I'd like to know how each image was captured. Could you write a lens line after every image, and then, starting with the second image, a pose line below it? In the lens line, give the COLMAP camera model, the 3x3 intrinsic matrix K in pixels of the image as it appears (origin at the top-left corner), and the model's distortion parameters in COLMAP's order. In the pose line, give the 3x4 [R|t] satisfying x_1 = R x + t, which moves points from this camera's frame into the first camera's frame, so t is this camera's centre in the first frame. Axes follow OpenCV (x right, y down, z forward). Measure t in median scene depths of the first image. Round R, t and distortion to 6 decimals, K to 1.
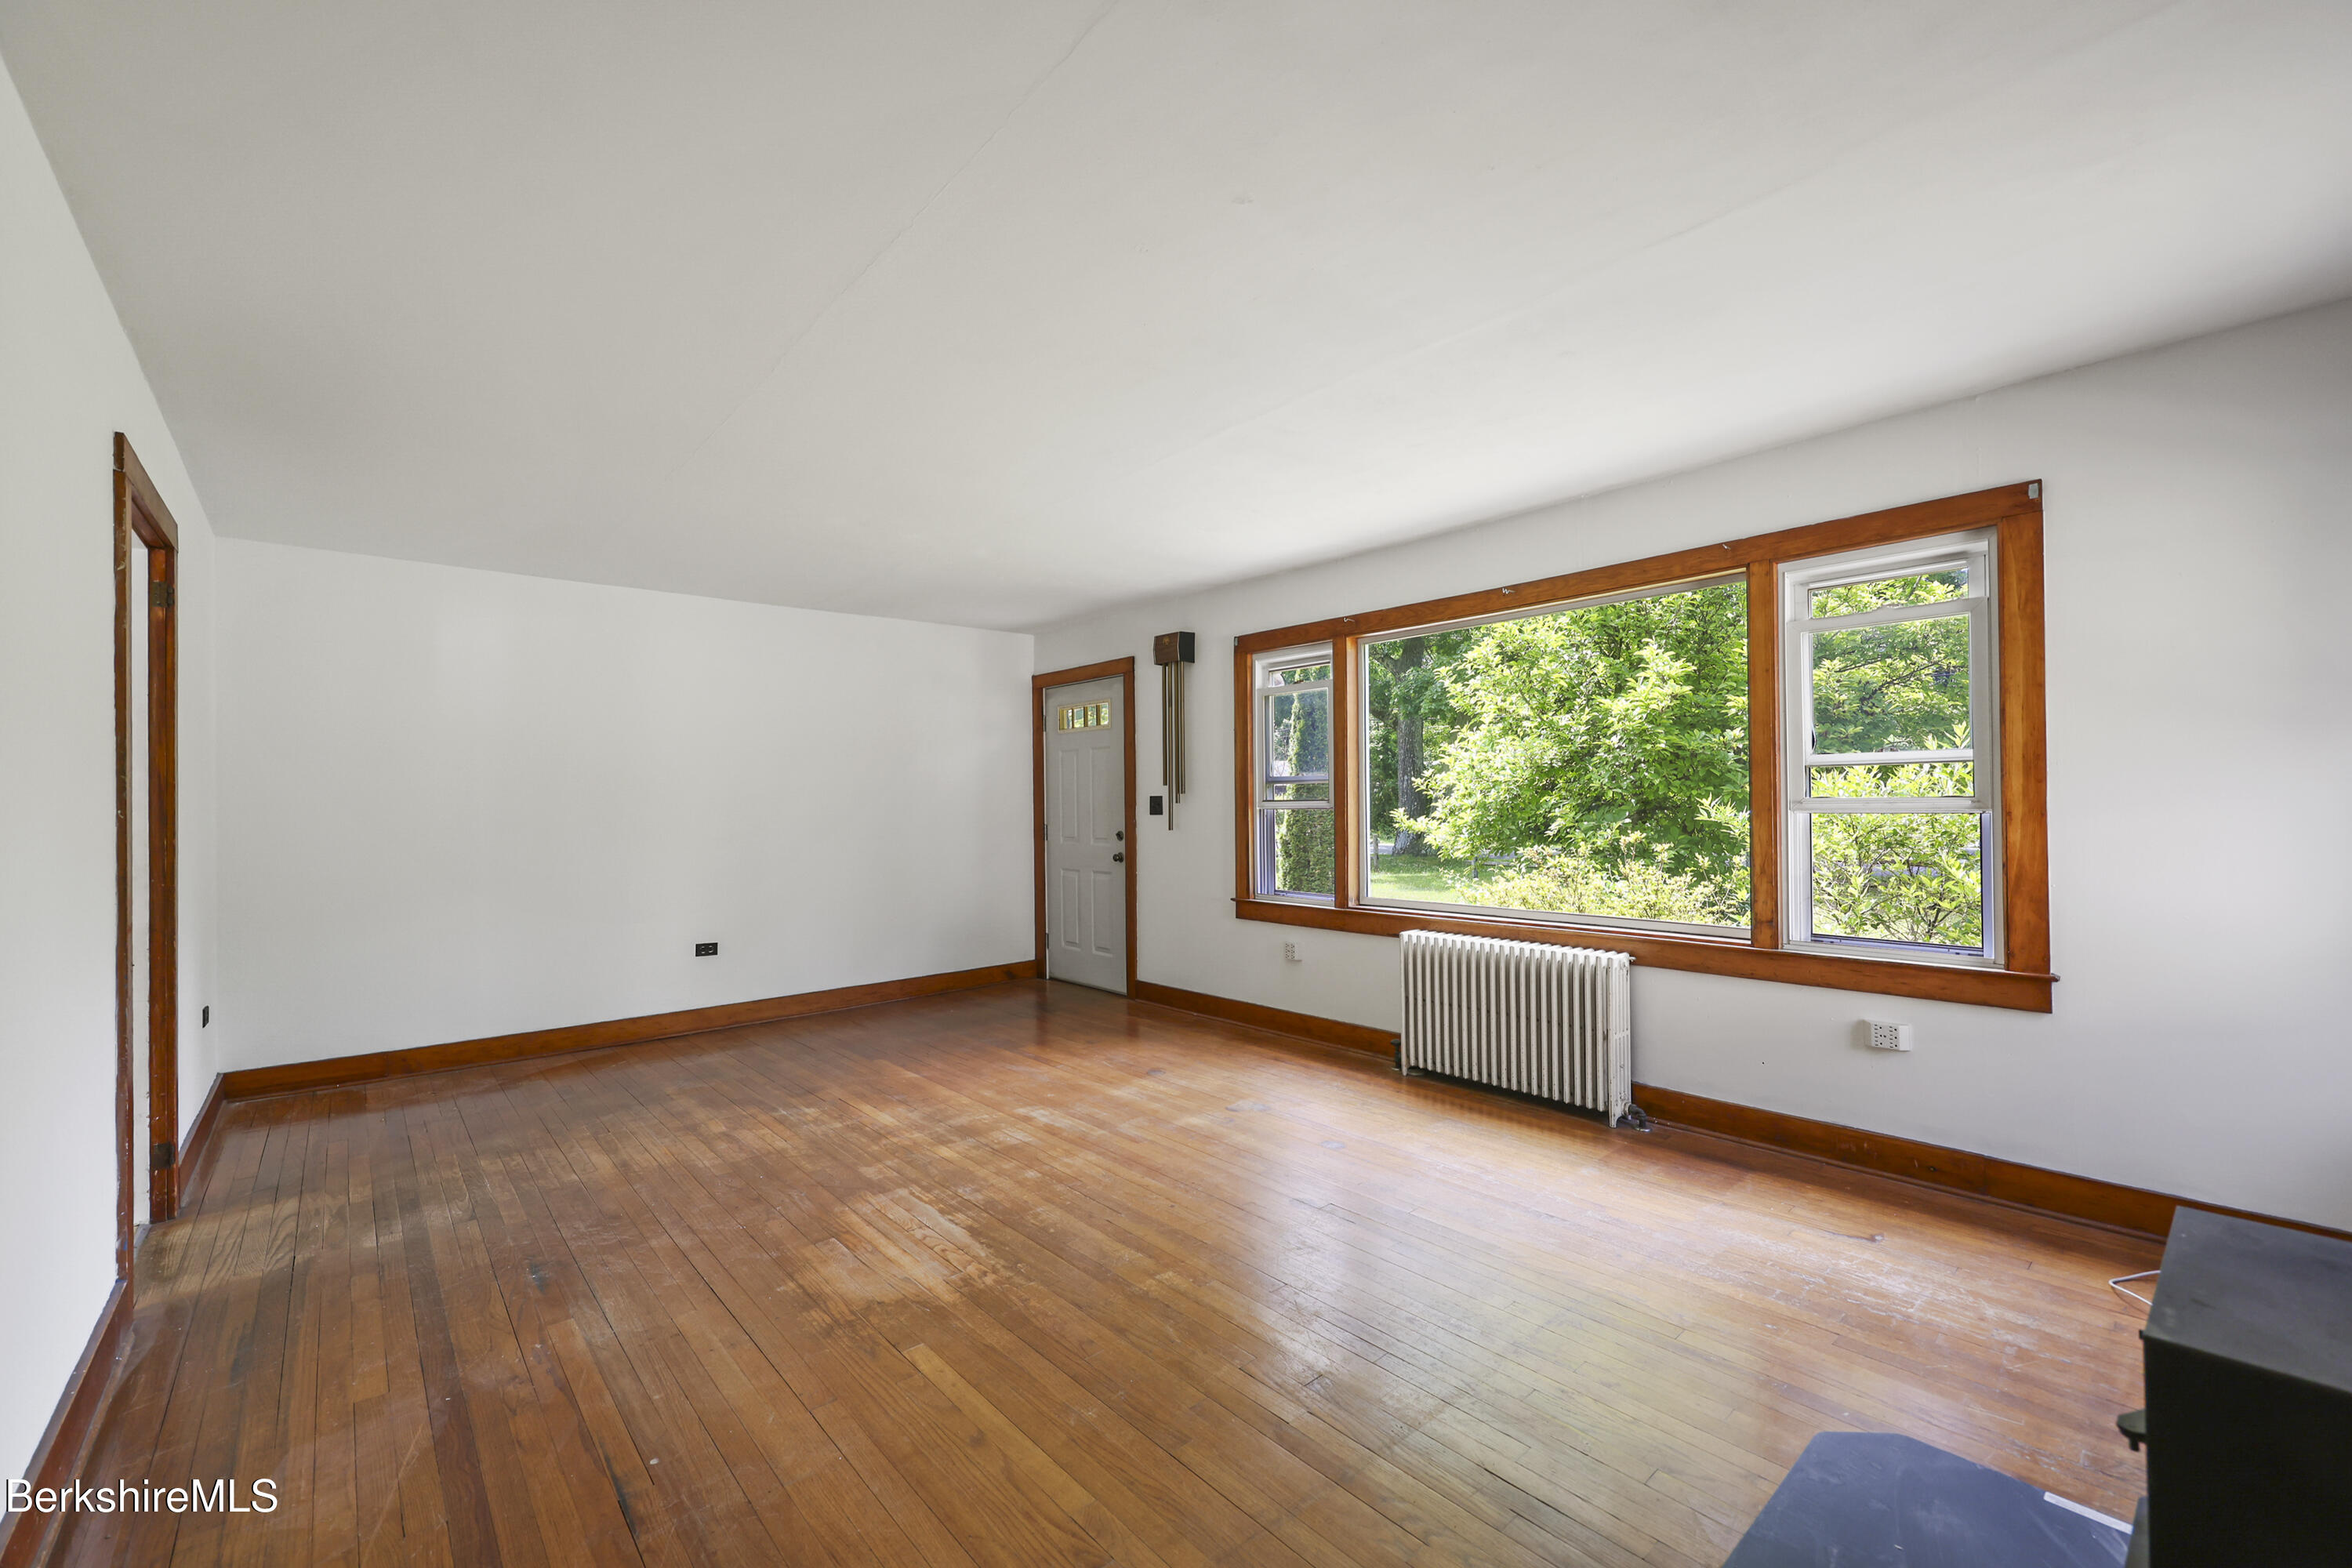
lens RADIAL K [[956.8, 0, 1179.3], [0, 956.8, 788.9], [0, 0, 1]] dist [0.000252, 0.000256]
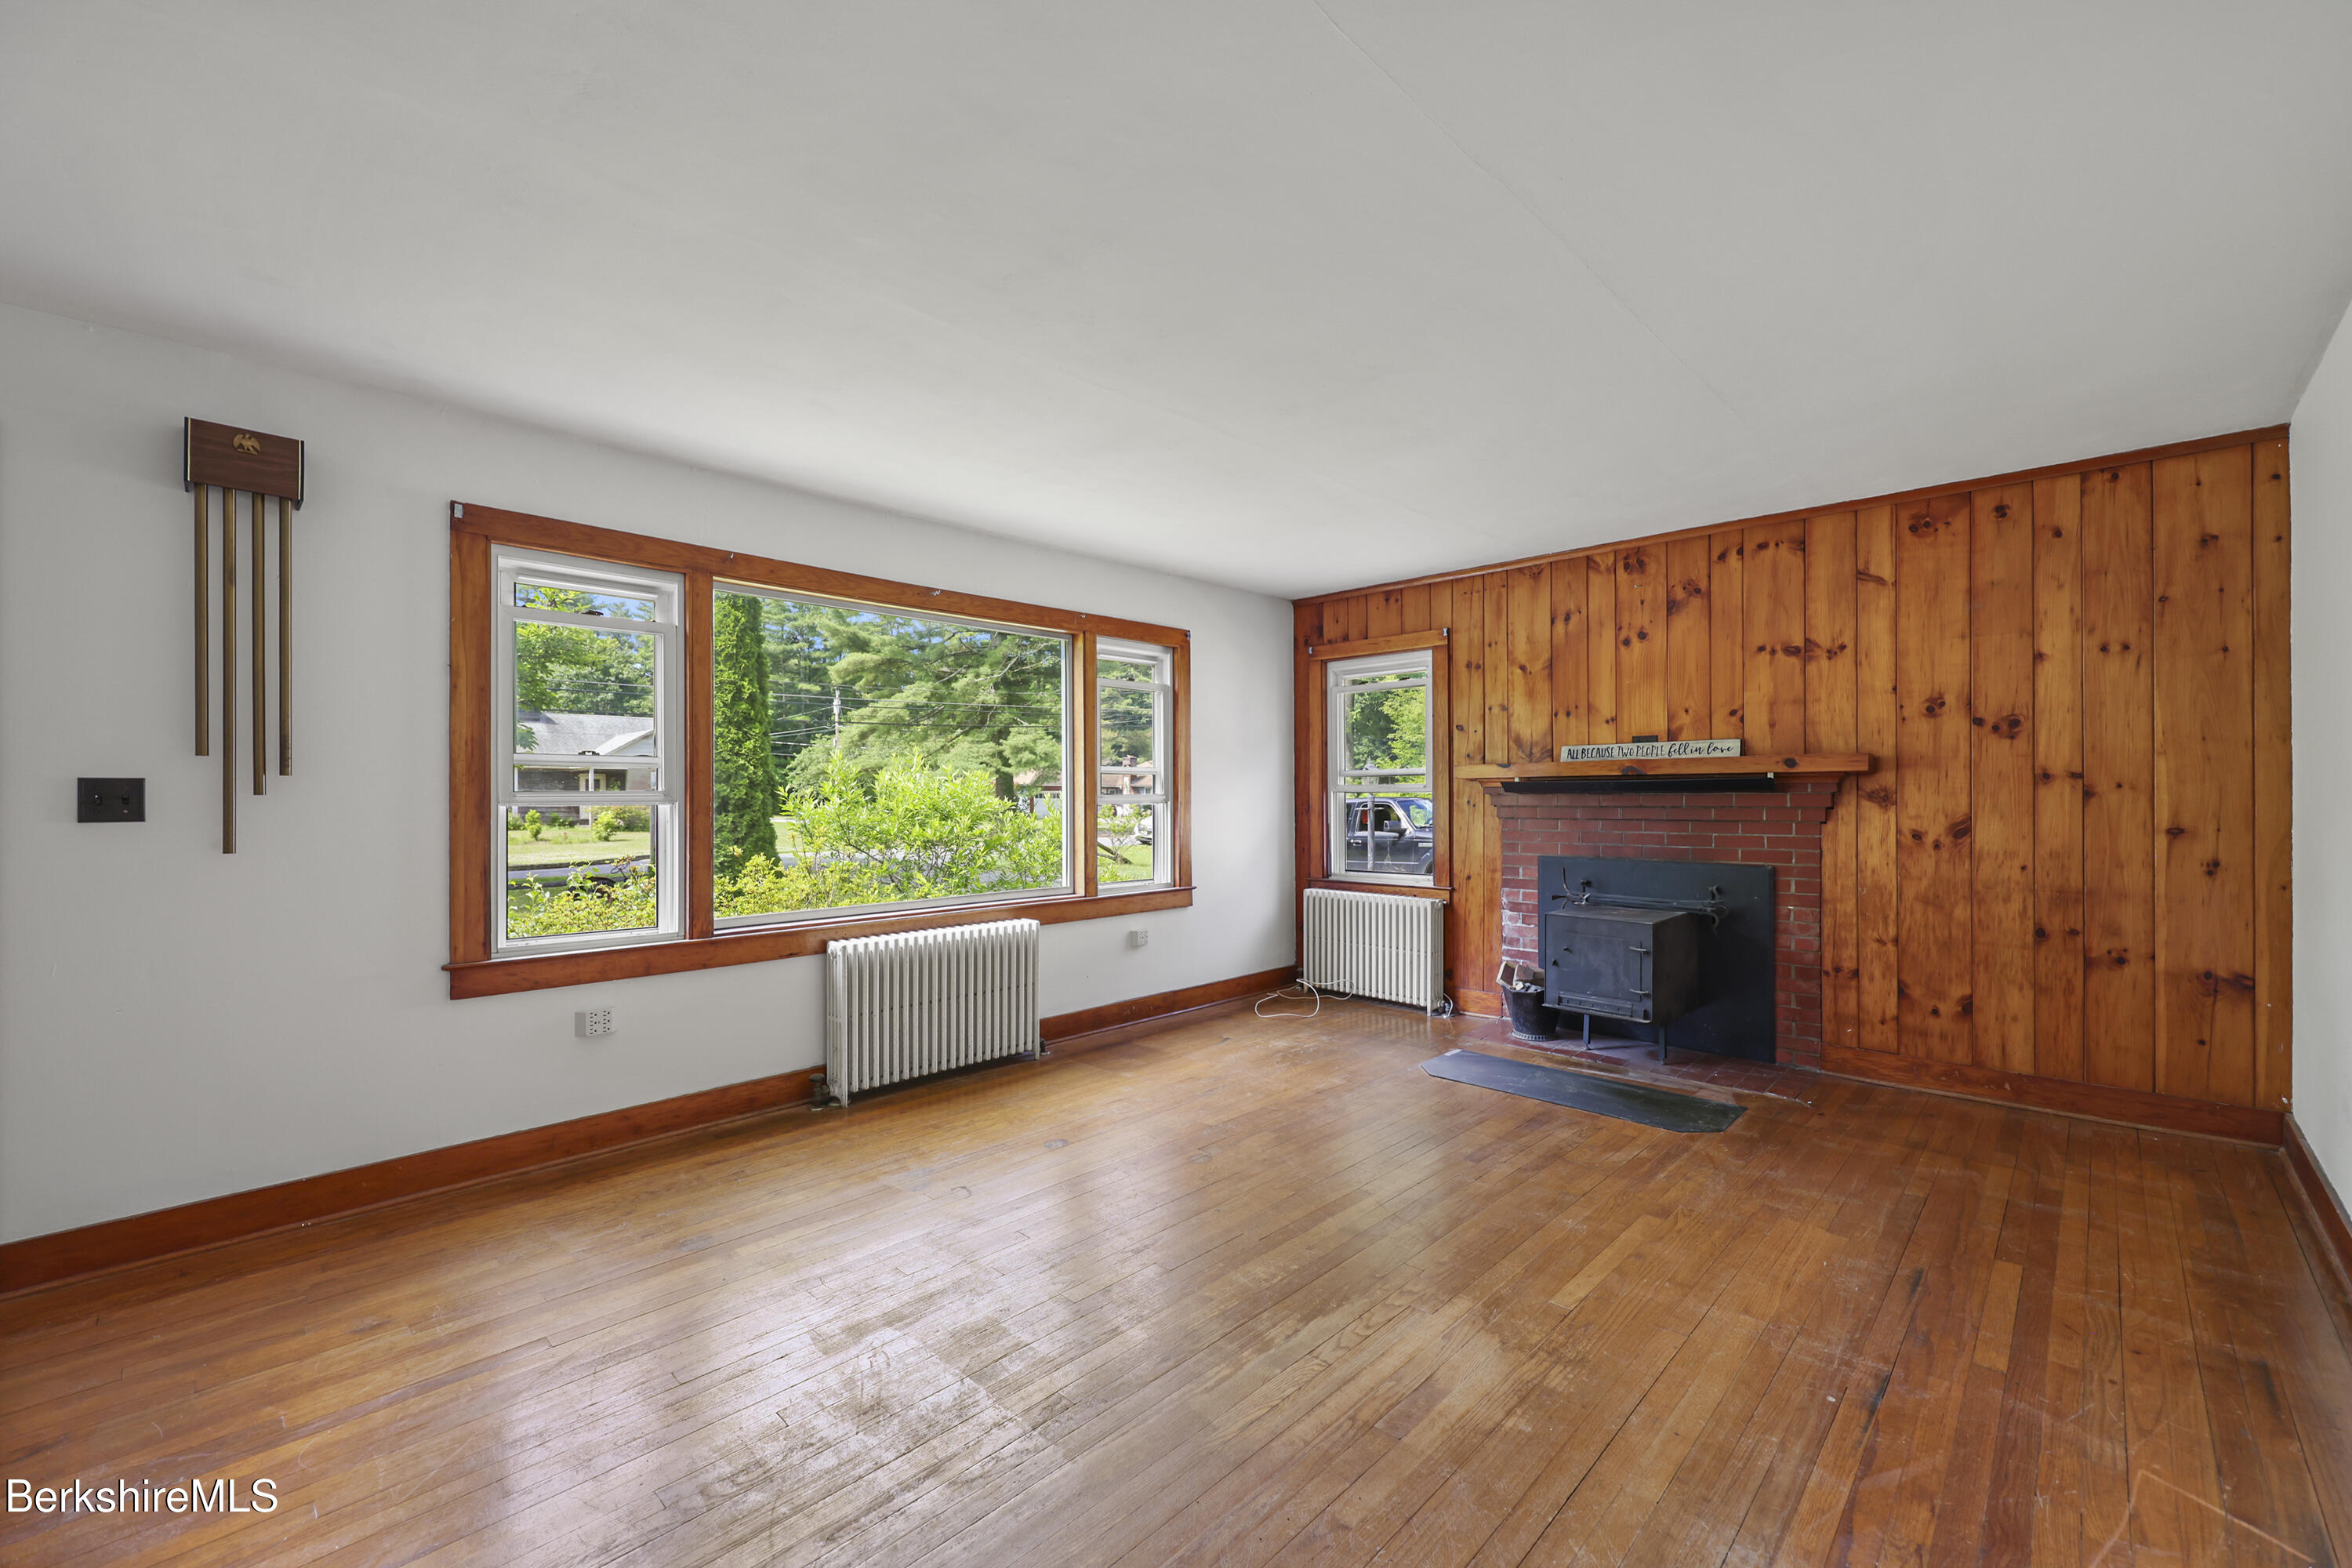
lens RADIAL K [[943.9, 0, 1179.9], [0, 943.9, 791.9], [0, 0, 1]] dist [-0.001443, 0.000157]
pose [[-0.077090, 0.016095, 0.996894, -0.923039], [-0.008679, 0.999821, -0.016813, 0.032118], [-0.996986, -0.009948, -0.076937, 1.079097]]
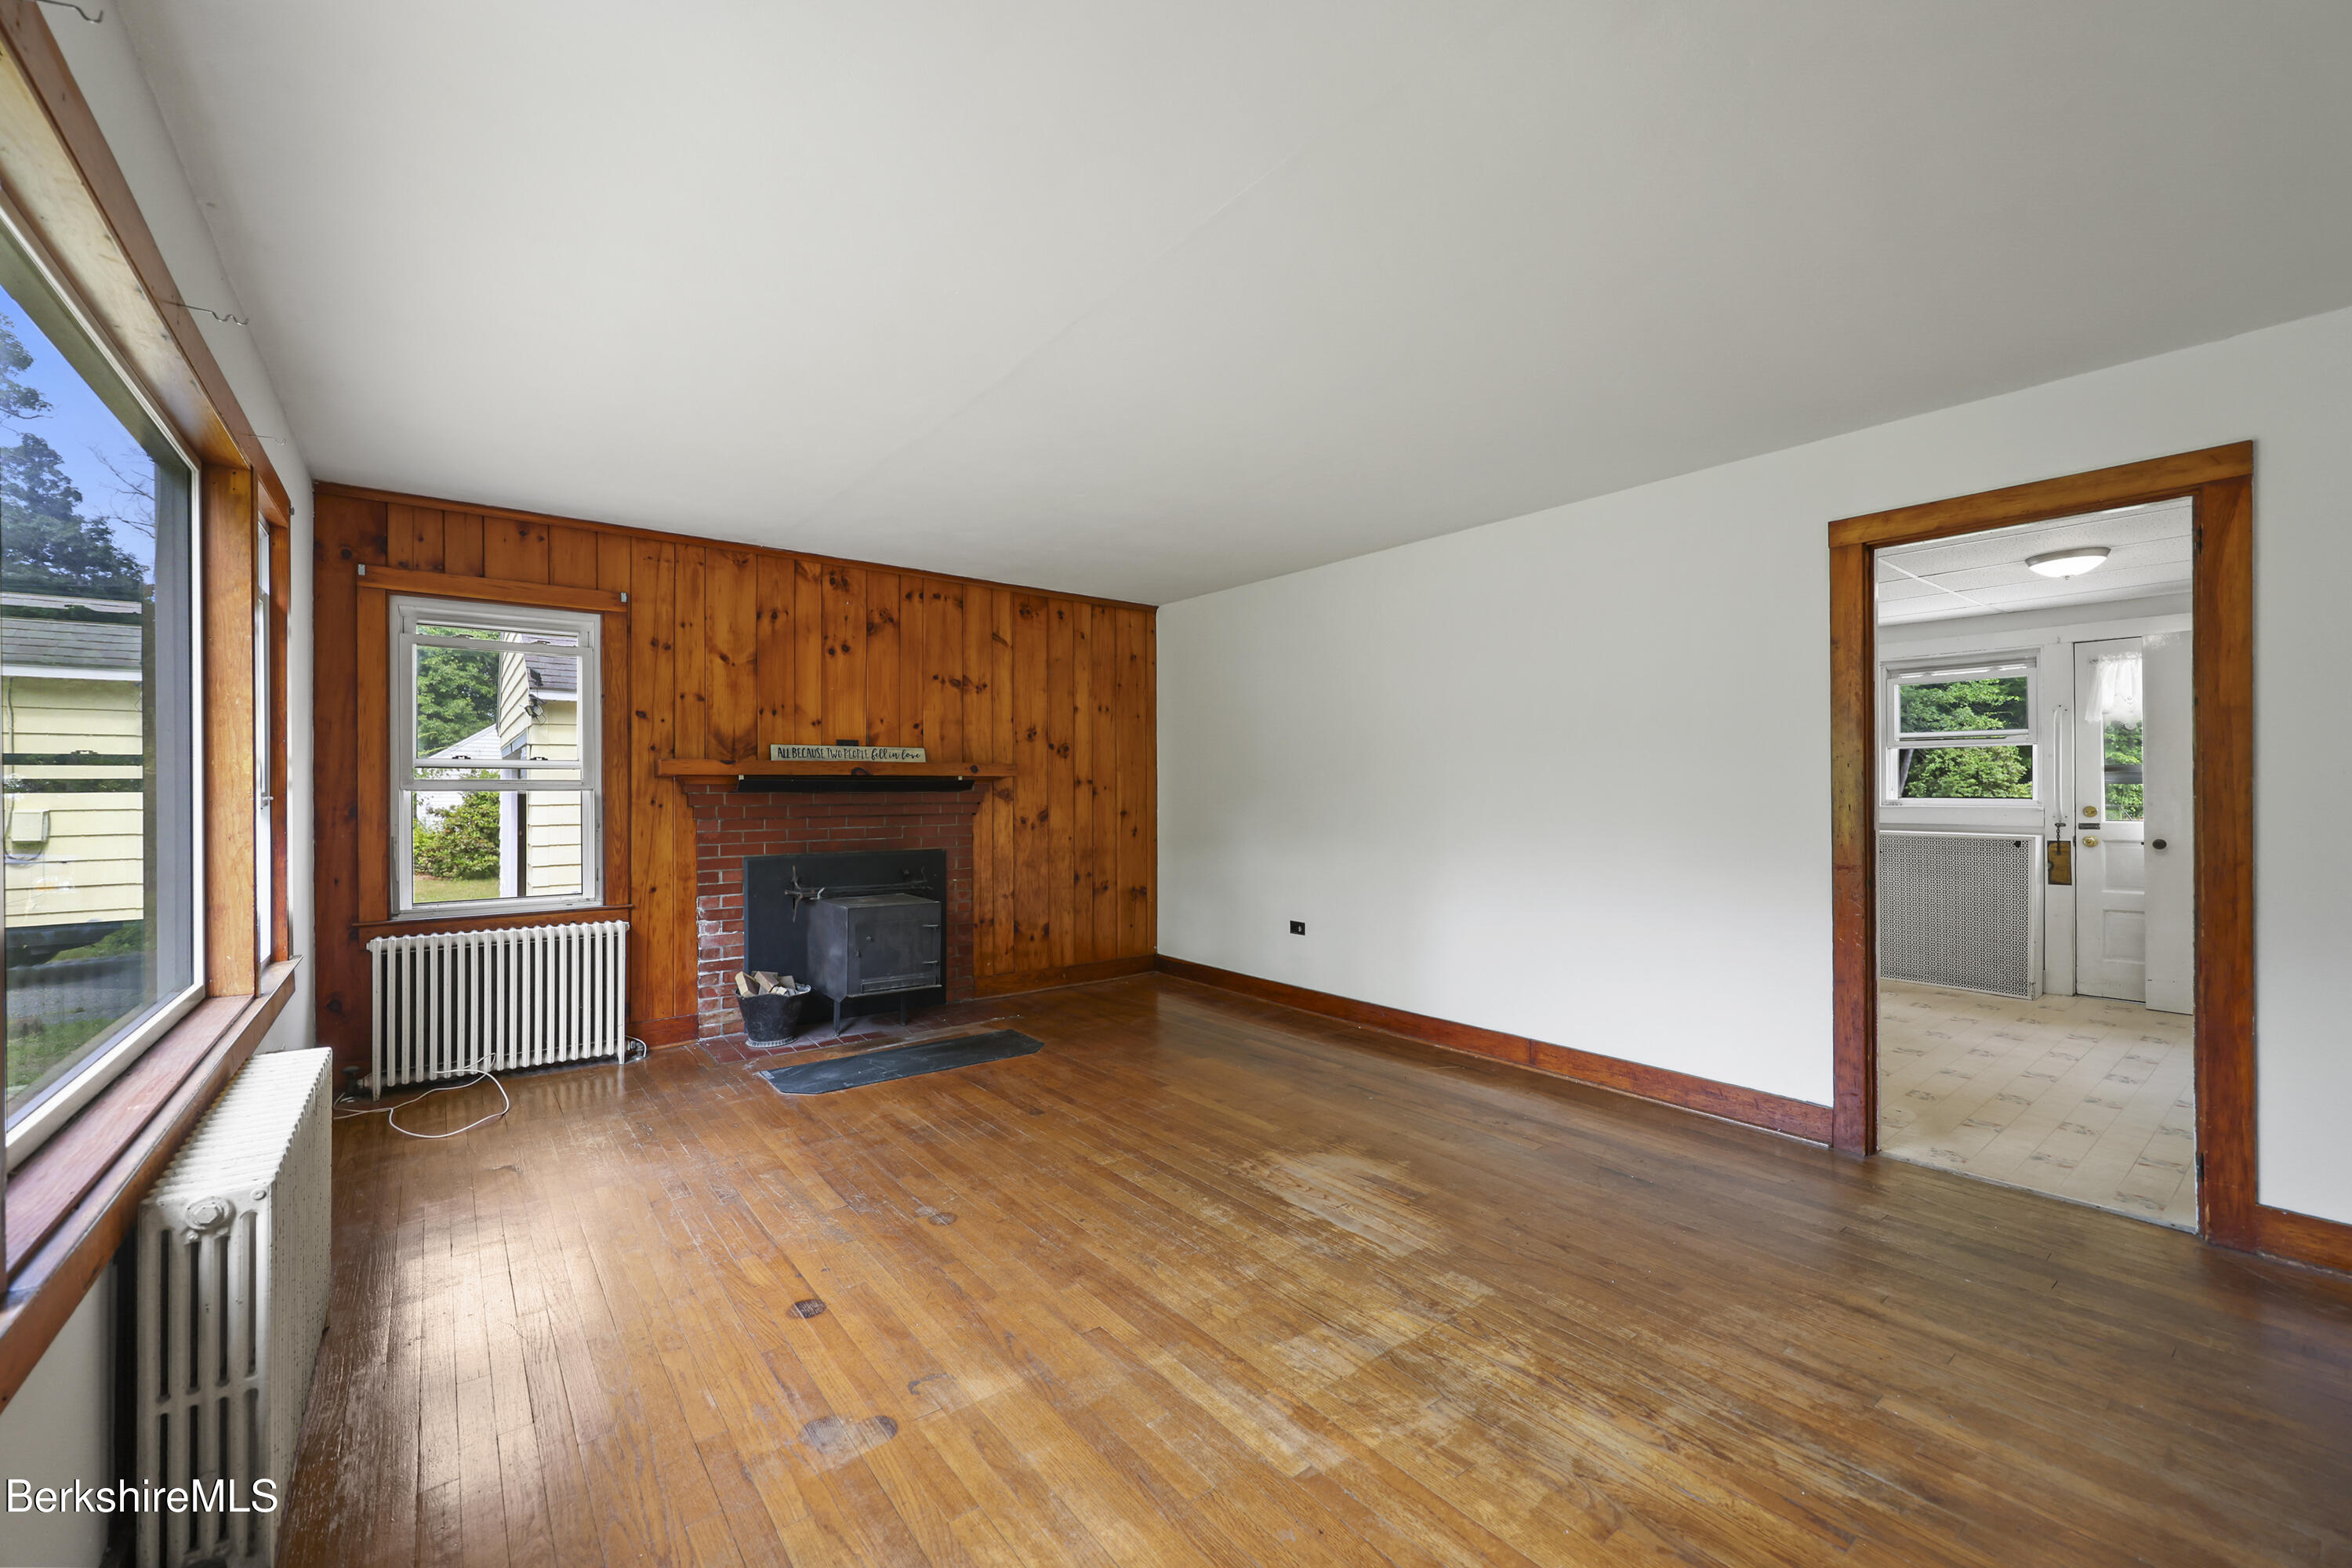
lens RADIAL K [[956.8, 0, 1179.3], [0, 956.8, 788.9], [0, 0, 1]] dist [0.000252, 0.000256]
pose [[-0.997990, 0.014605, 0.061669, -0.160324], [0.013679, 0.999788, -0.015419, 0.030911], [-0.061881, -0.014545, -0.997978, 1.869005]]
